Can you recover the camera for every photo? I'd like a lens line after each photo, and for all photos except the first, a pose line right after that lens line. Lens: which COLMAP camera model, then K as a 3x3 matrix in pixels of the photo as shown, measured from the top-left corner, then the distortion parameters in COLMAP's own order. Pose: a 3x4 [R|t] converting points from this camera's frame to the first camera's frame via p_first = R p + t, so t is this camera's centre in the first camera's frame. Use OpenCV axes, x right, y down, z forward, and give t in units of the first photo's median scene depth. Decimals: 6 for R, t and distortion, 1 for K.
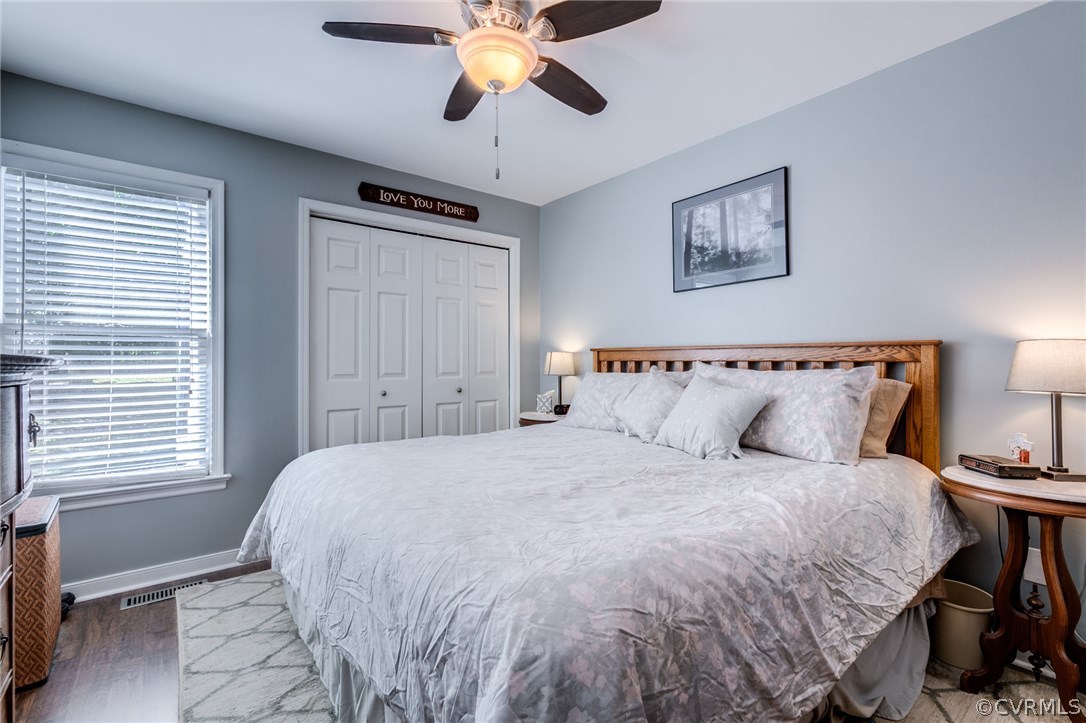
lens RADIAL K [[493.1, 0, 544.1], [0, 493.1, 357.5], [0, 0, 1]] dist [0.006789, -0.000135]
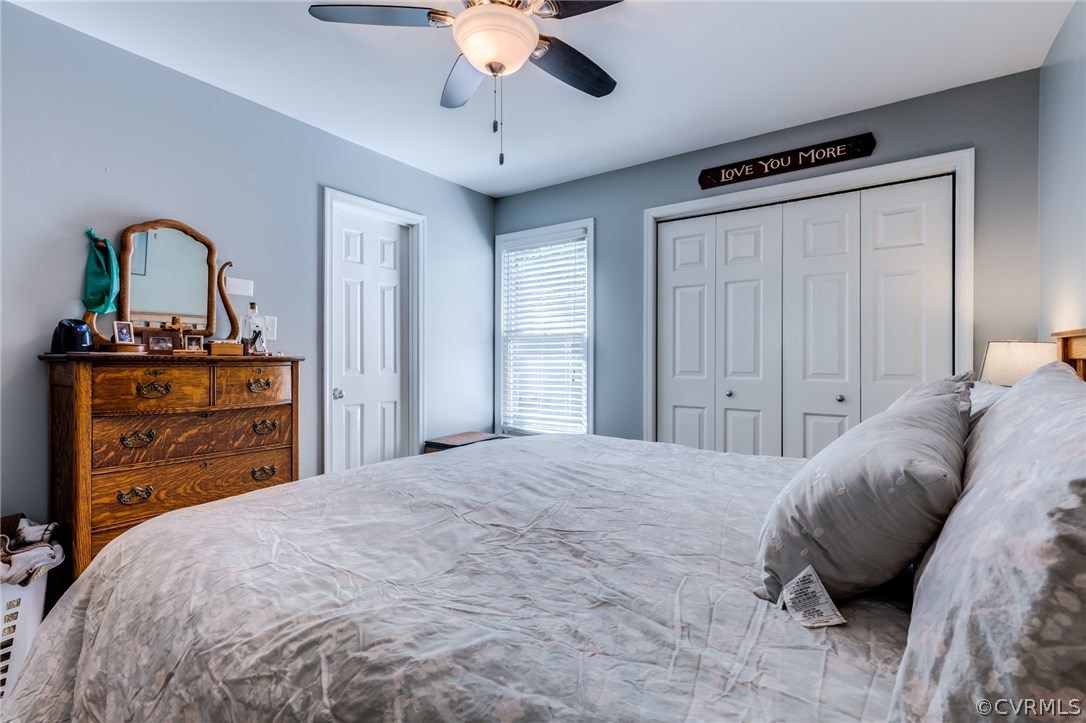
lens RADIAL K [[480.6, 0, 543.9], [0, 480.6, 358.7], [0, 0, 1]] dist [-0.001711, -0.000626]
pose [[0.288935, 0.003218, -0.957343, 0.421706], [0.004743, 0.999977, 0.004793, 0.002611], [0.957337, -0.005925, 0.288913, 0.426197]]
